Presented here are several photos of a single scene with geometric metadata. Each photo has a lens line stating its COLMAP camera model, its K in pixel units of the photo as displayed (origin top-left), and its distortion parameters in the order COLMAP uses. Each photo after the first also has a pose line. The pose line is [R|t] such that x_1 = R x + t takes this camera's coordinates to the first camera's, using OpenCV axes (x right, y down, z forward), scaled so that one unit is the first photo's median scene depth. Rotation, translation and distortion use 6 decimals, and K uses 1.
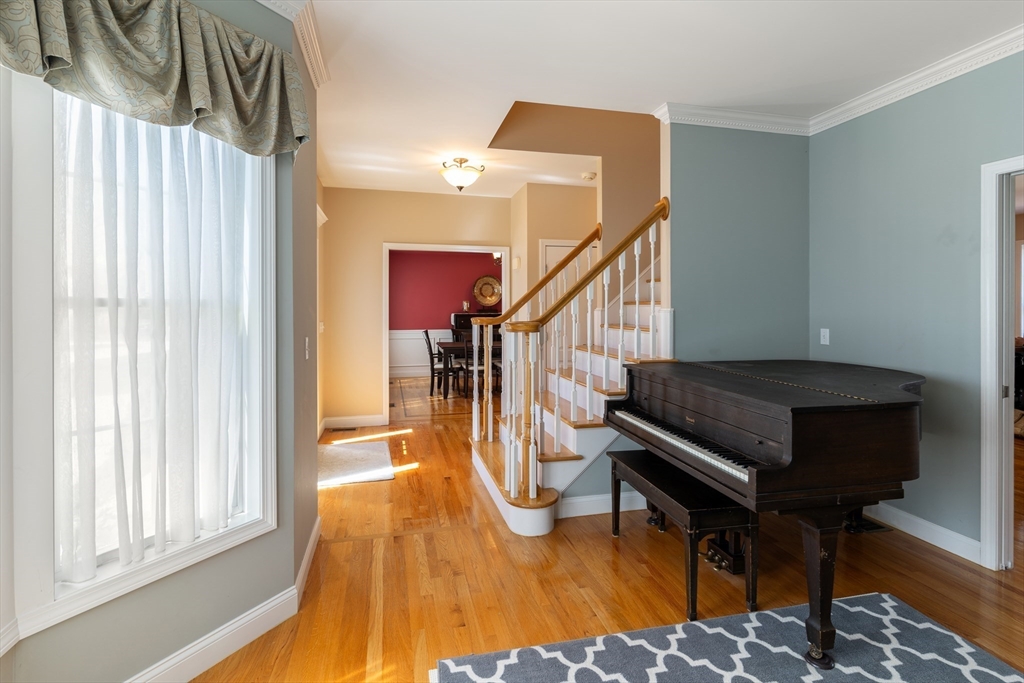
lens RADIAL K [[495.4, 0, 505.2], [0, 495.4, 309.5], [0, 0, 1]] dist [0.002994, 0.000194]
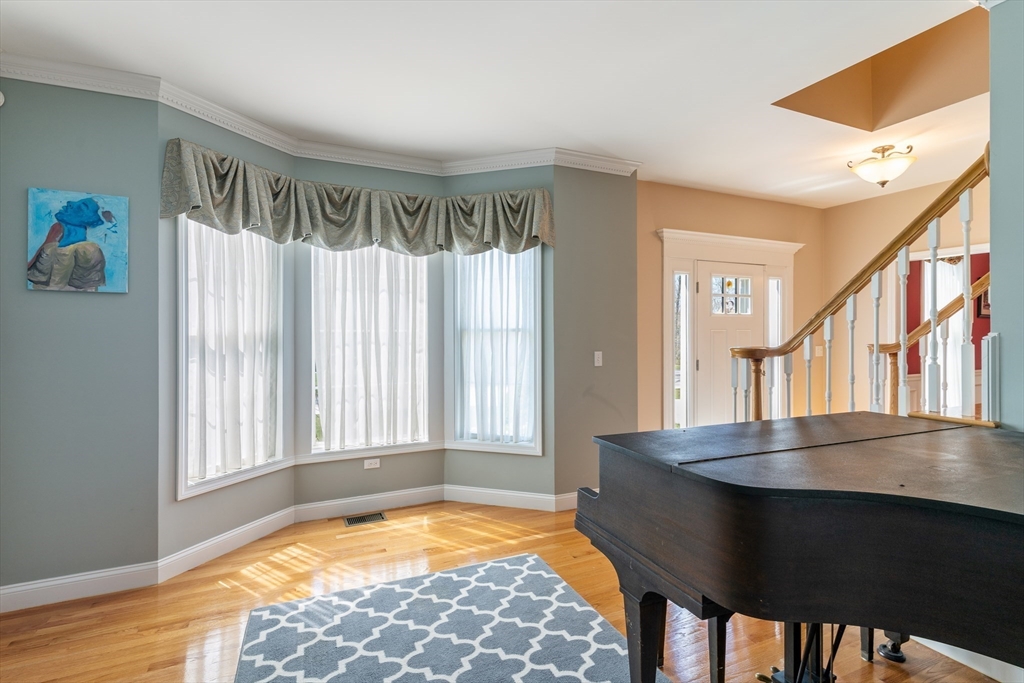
lens RADIAL K [[495.4, 0, 512.0], [0, 495.4, 336.2], [0, 0, 1]] dist [0.002994, 0.000194]
pose [[0.184454, 0.004242, -0.982832, 1.290131], [-0.006745, 0.999973, 0.003050, 0.007736], [0.982818, 0.006067, 0.184478, 0.578759]]
